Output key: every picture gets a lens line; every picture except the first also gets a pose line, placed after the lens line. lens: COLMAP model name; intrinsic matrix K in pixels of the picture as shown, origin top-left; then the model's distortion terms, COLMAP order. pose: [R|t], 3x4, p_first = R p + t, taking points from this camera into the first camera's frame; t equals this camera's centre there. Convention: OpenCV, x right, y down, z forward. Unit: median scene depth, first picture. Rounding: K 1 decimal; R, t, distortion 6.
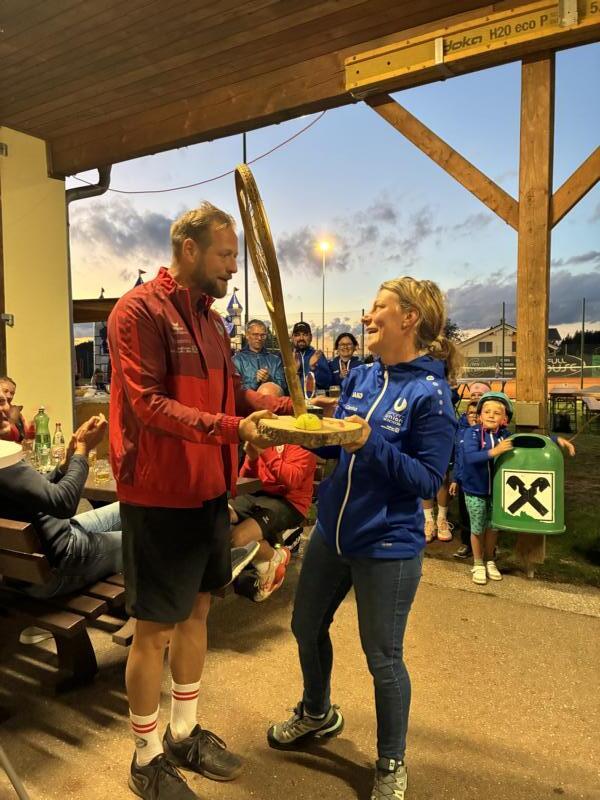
lens RADIAL K [[599.9, 0, 302.7], [0, 599.9, 403.1], [0, 0, 1]] dist [0.076302, -0.105294]
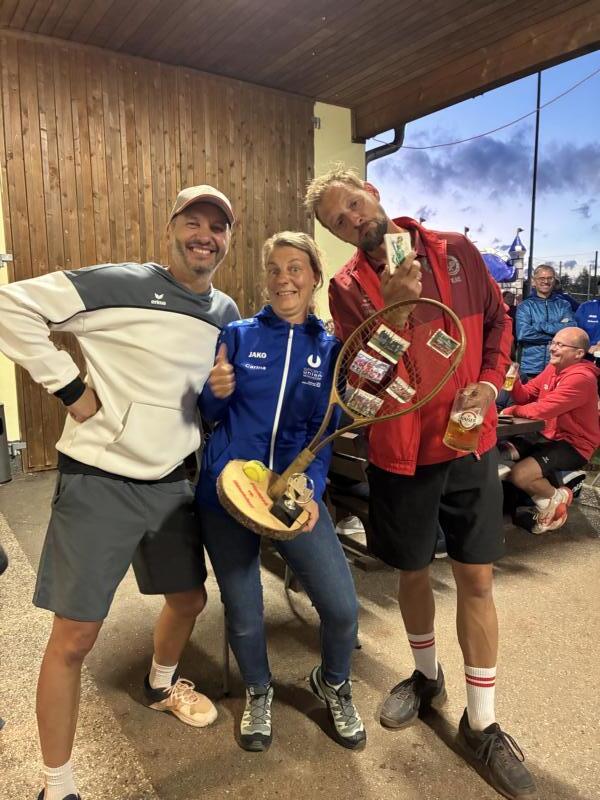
lens RADIAL K [[599.3, 0, 302.3], [0, 599.3, 400.2], [0, 0, 1]] dist [0.084176, -0.119461]
pose [[0.903806, 0.056627, -0.424180, -0.004422], [-0.021926, 0.996032, 0.086250, 0.007087], [0.427381, -0.068653, 0.901461, -0.111498]]
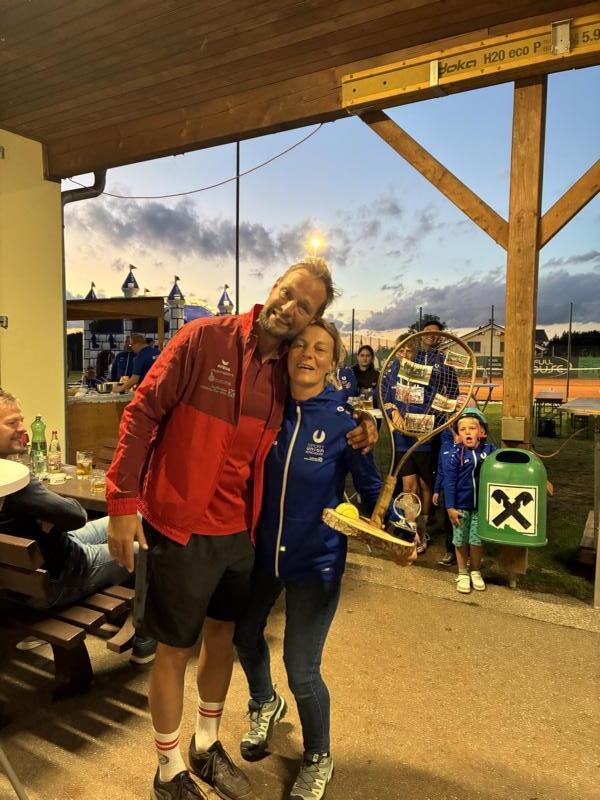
lens RADIAL K [[600.1, 0, 300.7], [0, 600.1, 402.4], [0, 0, 1]] dist [0.071798, -0.100763]
pose [[0.999708, 0.017746, 0.016399, -0.007162], [-0.017852, 0.999820, 0.006356, -0.026429], [-0.016284, -0.006647, 0.999845, -0.022017]]
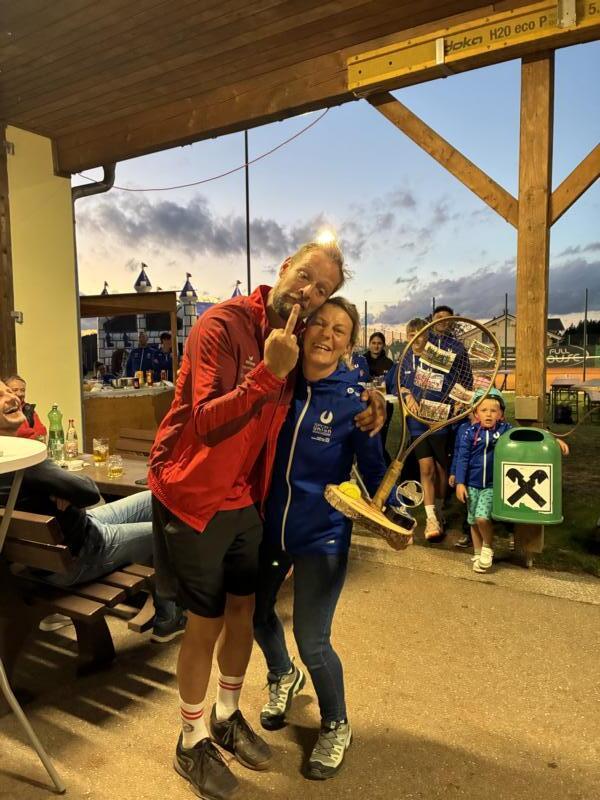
lens RADIAL K [[599.9, 0, 303.1], [0, 599.9, 407.3], [0, 0, 1]] dist [0.070911, -0.101047]
pose [[0.999975, -0.005558, -0.004278, -0.003557], [0.005646, 0.999767, 0.020839, -0.006623], [0.004161, -0.020862, 0.999774, -0.026867]]
